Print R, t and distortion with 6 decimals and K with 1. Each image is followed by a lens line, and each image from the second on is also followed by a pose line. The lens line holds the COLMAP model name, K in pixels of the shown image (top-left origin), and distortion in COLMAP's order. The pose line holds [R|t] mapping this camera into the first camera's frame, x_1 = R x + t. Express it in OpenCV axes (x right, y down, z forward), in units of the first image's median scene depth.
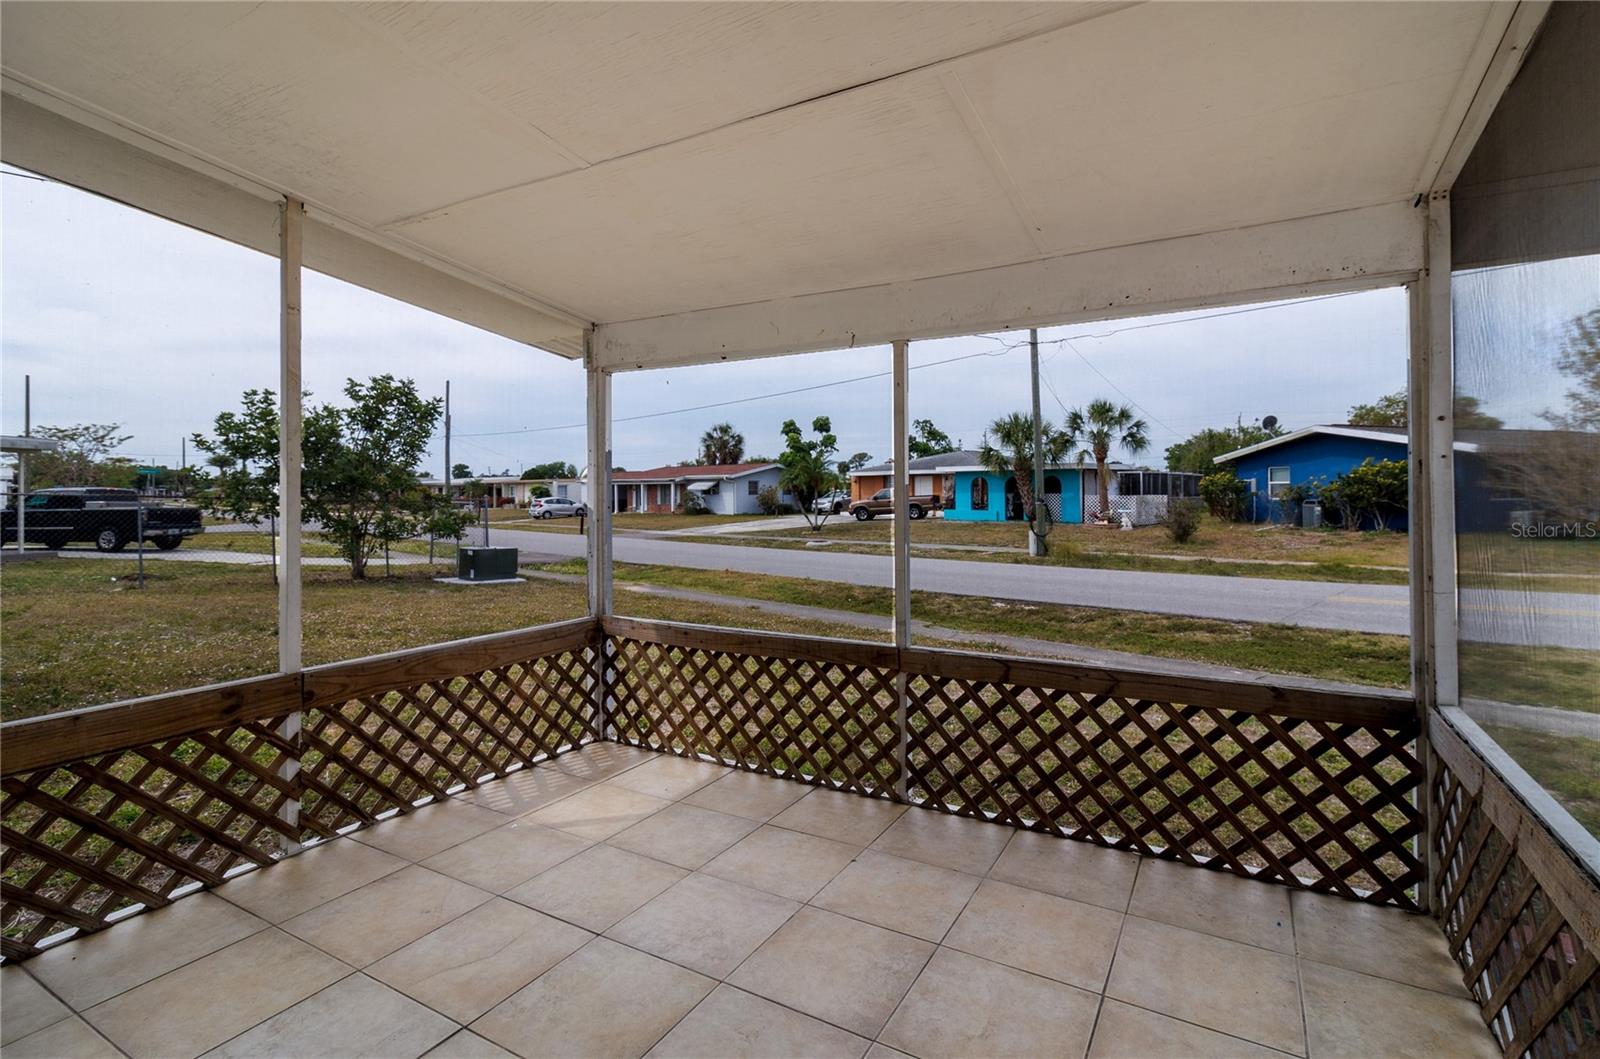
lens RADIAL K [[775.0, 0, 796.7], [0, 775.0, 487.9], [0, 0, 1]] dist [0.001905, 0.000348]
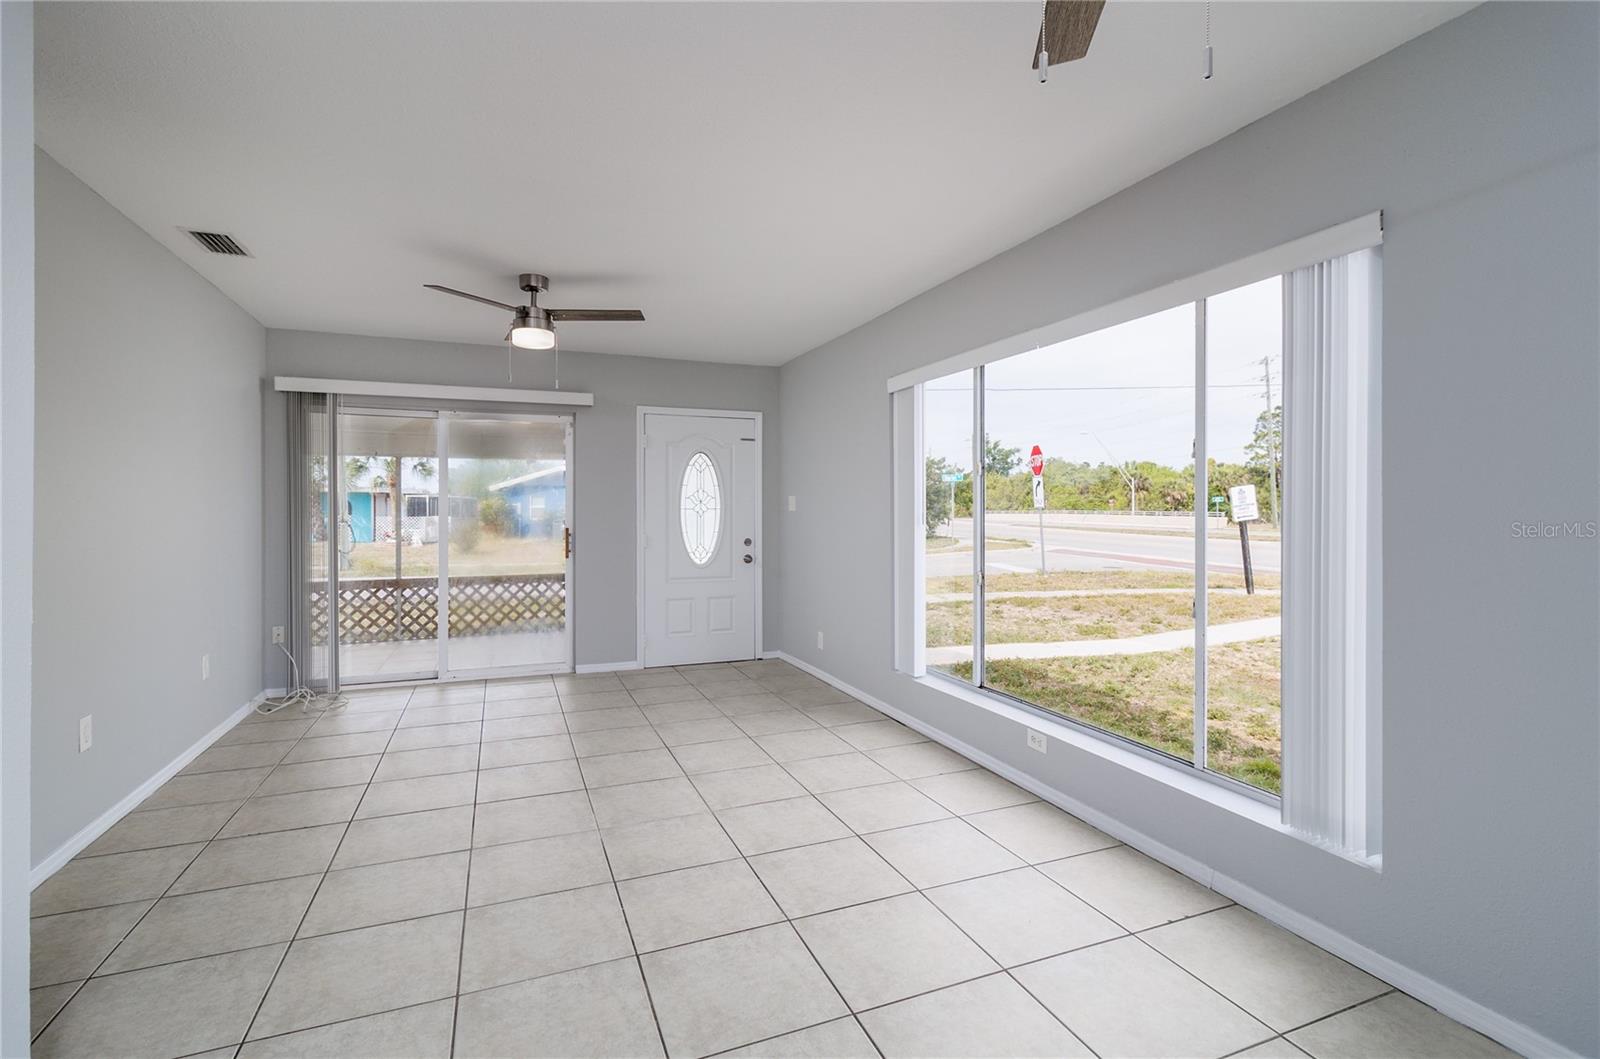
lens RADIAL K [[749.8, 0, 832.2], [0, 749.8, 524.9], [0, 0, 1]] dist [-0.000551, -0.000004]
pose [[0.597088, -0.010600, 0.802106, -0.109584], [-0.007428, 0.999797, 0.018741, -0.002895], [-0.802142, -0.017149, 0.596888, -0.177851]]
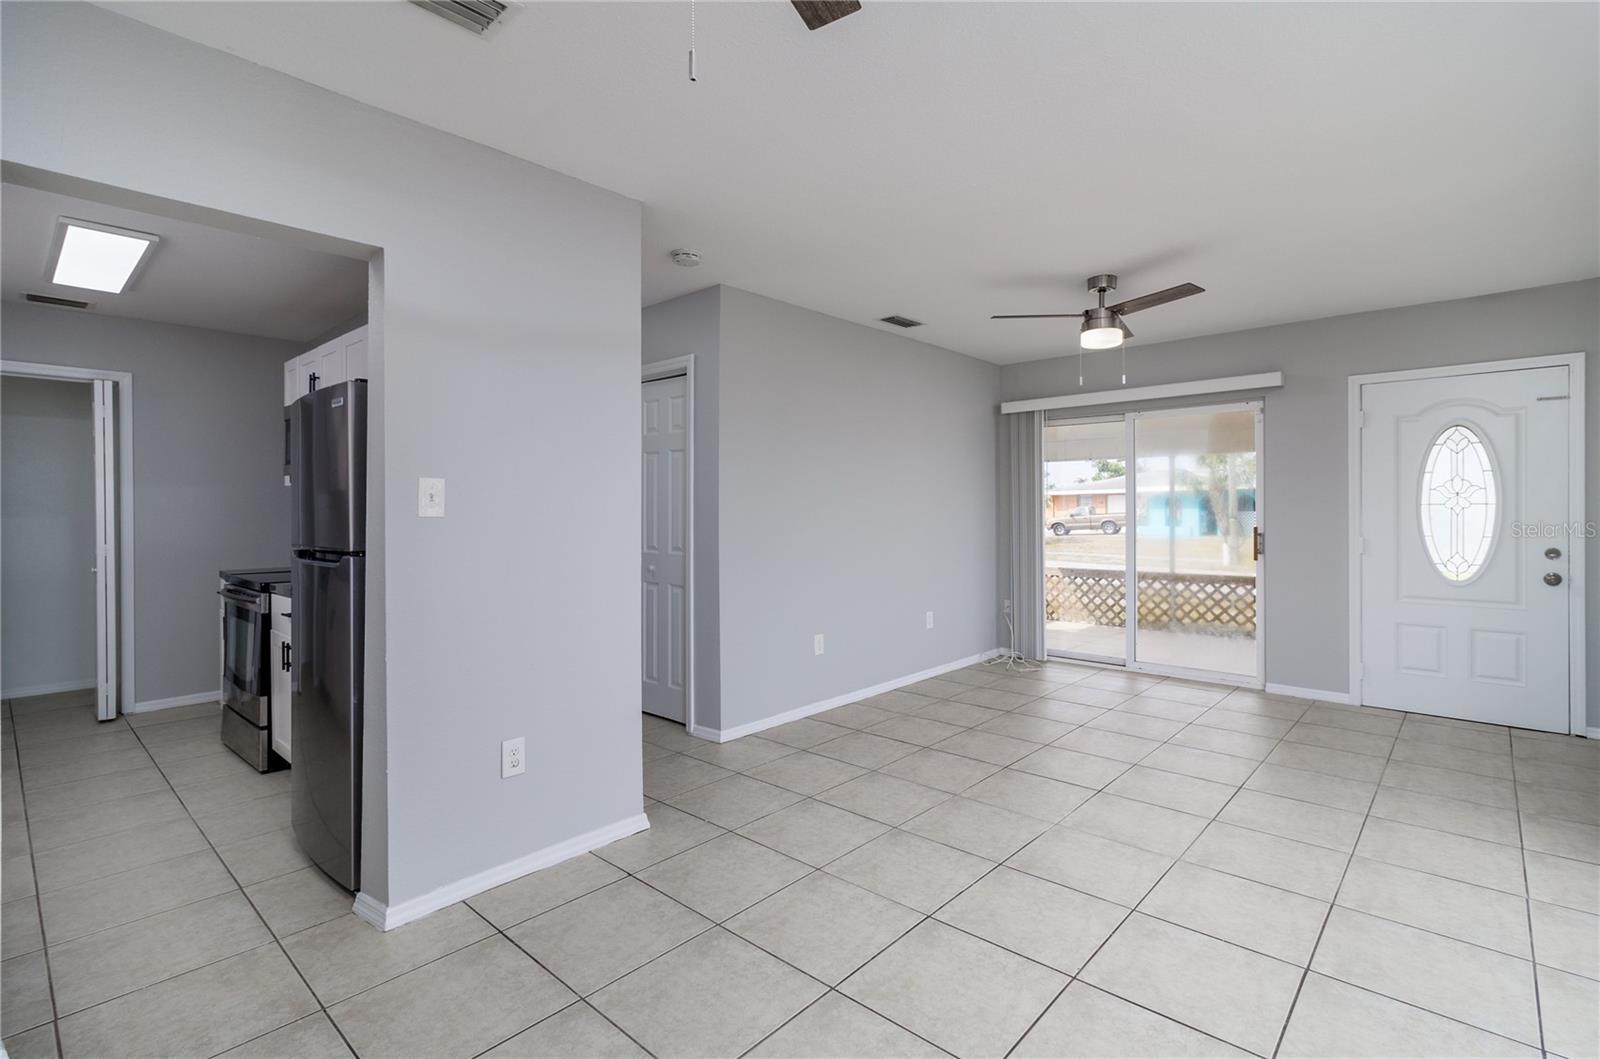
lens RADIAL K [[756.3, 0, 807.2], [0, 756.3, 514.5], [0, 0, 1]] dist [0.000558, 0.000989]
pose [[0.977912, 0.003181, -0.208994, -0.060917], [-0.000328, 0.999906, 0.013683, -0.003076], [0.209018, -0.013312, 0.977821, -0.199168]]
